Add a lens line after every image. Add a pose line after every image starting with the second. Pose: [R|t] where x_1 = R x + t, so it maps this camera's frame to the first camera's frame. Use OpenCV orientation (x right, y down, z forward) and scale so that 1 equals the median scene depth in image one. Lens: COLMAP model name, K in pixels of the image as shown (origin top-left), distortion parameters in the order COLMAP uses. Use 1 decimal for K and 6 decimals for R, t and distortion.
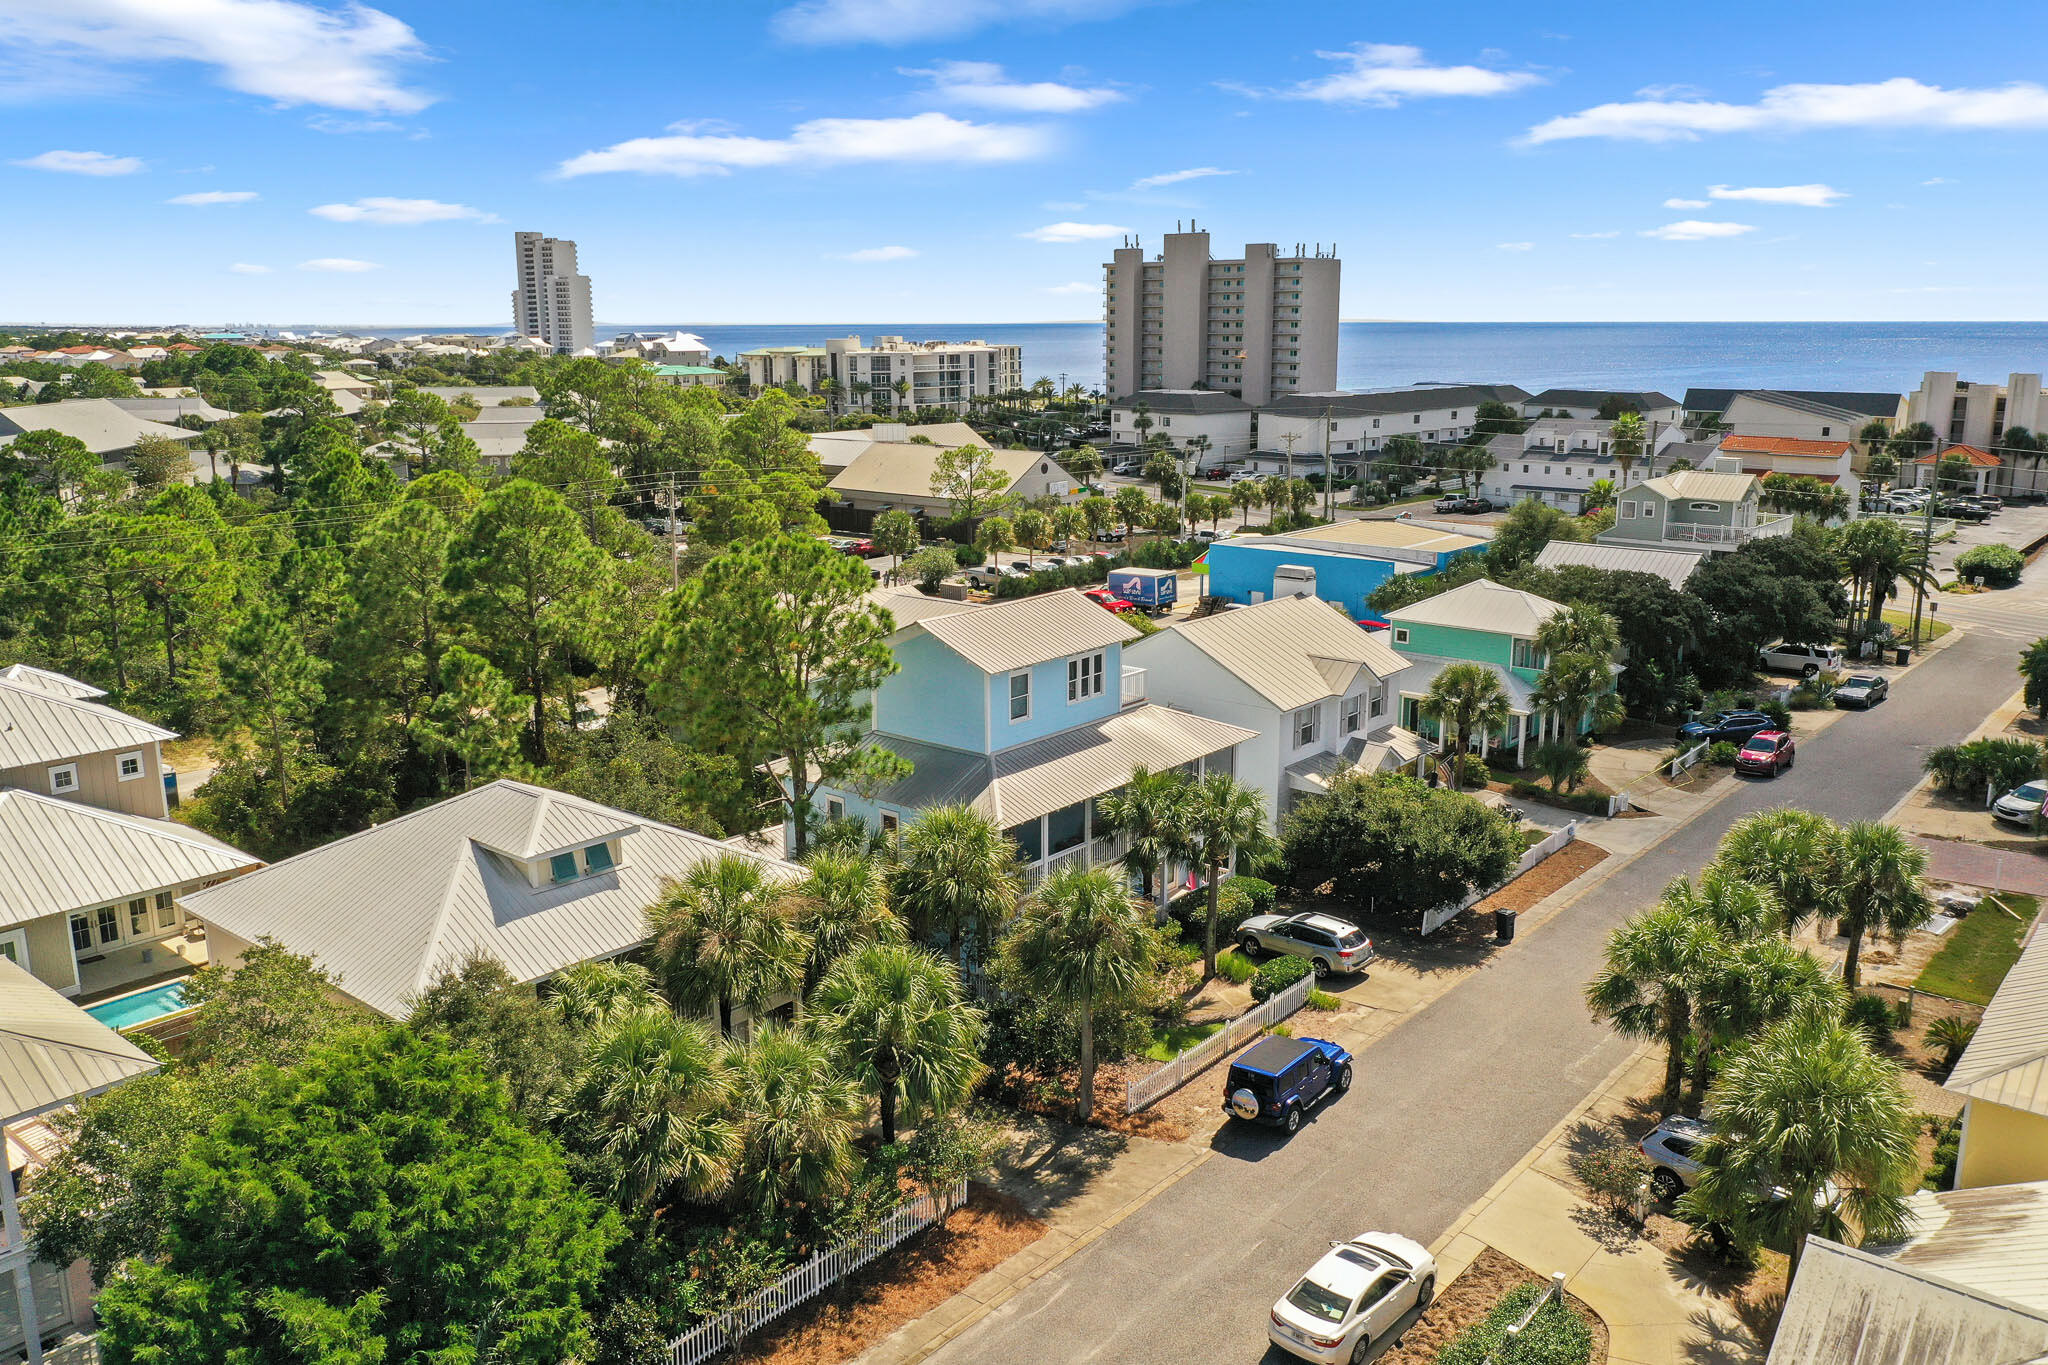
lens RADIAL K [[1586.0, 0, 1024.0], [0, 1586.0, 682.5], [0, 0, 1]] dist [-0.010840, -0.003495]
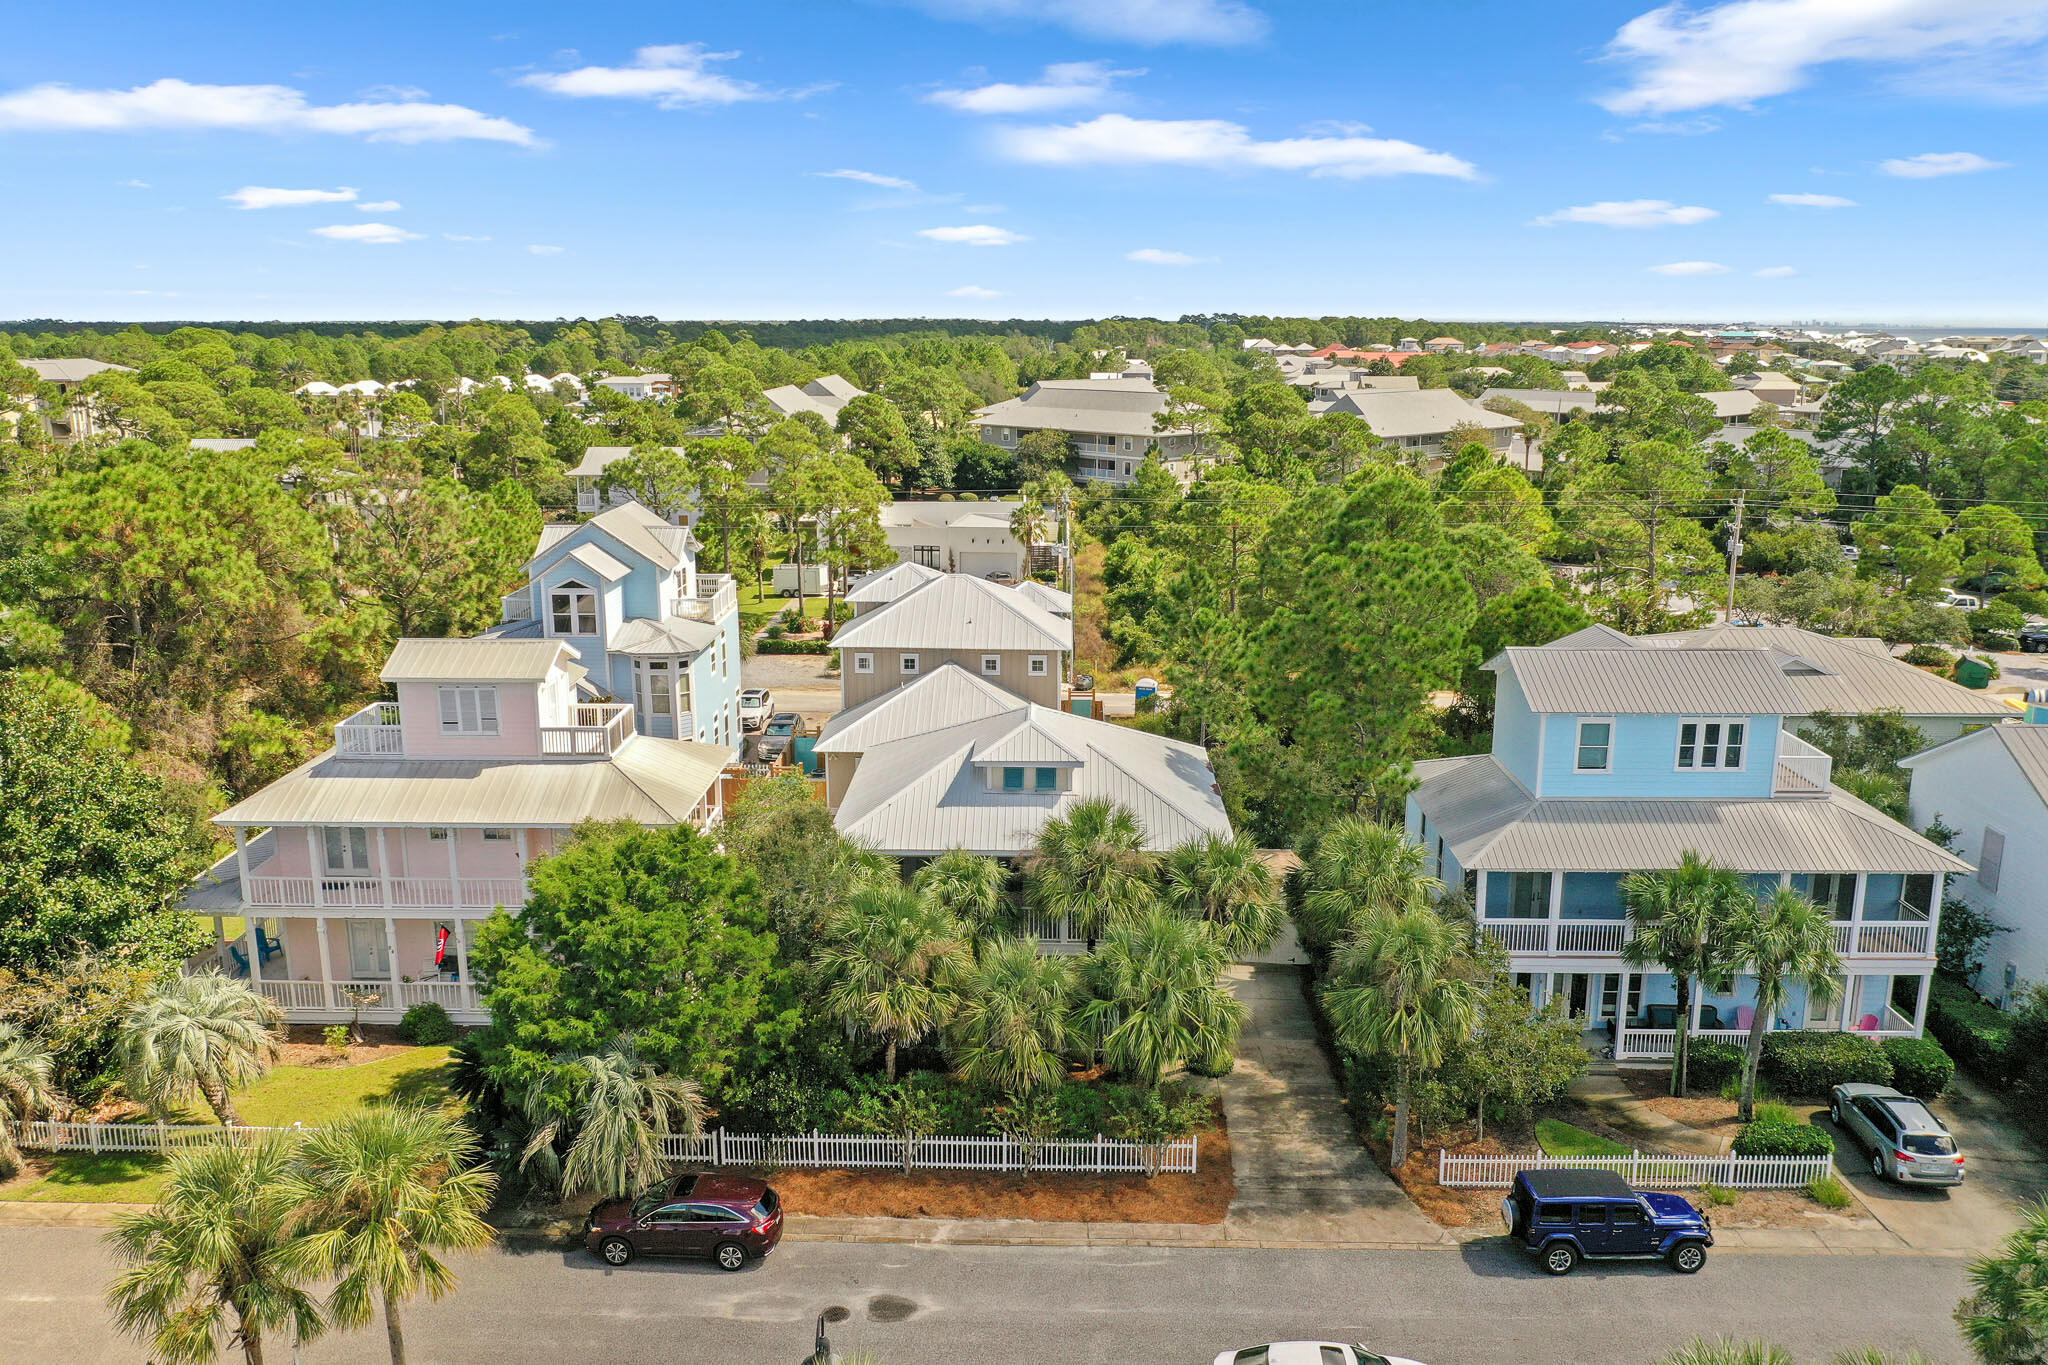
lens RADIAL K [[1586.0, 0, 1024.0], [0, 1586.0, 682.5], [0, 0, 1]] dist [-0.010840, -0.003495]
pose [[0.637261, 0.177952, -0.749821, 0.226385], [-0.177094, 0.980751, 0.082248, -0.021433], [0.750024, 0.080375, 0.656509, 0.071047]]
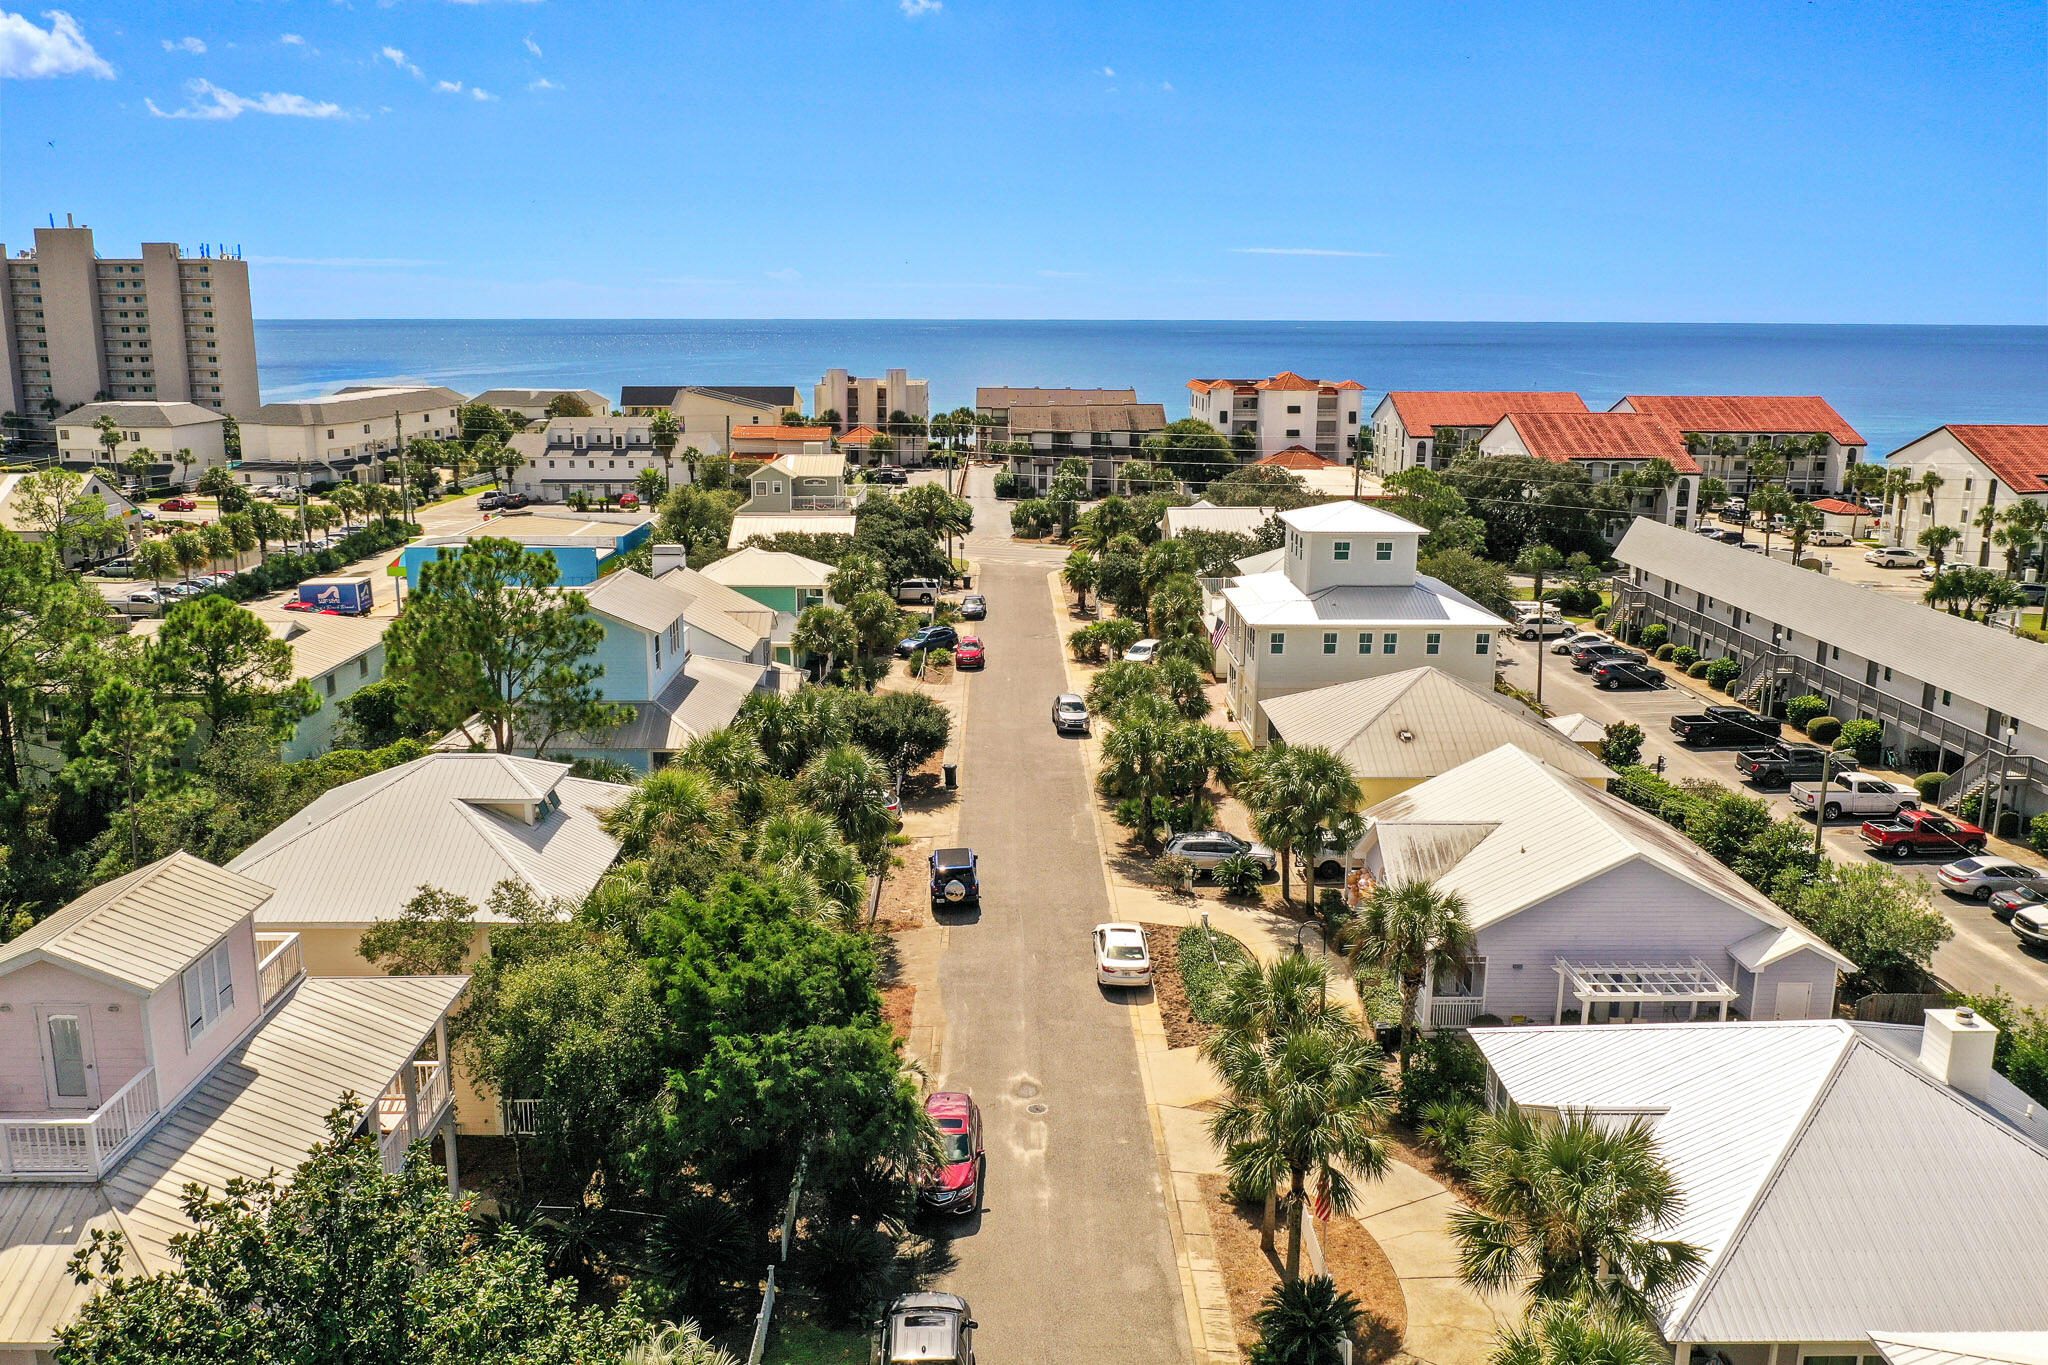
lens RADIAL K [[1586.0, 0, 1024.0], [0, 1586.0, 682.5], [0, 0, 1]] dist [-0.010840, -0.003495]
pose [[0.743194, -0.144056, 0.653384, -0.287946], [0.142723, 0.988203, 0.055535, 0.001144], [-0.653676, 0.051980, 0.754987, -0.058828]]
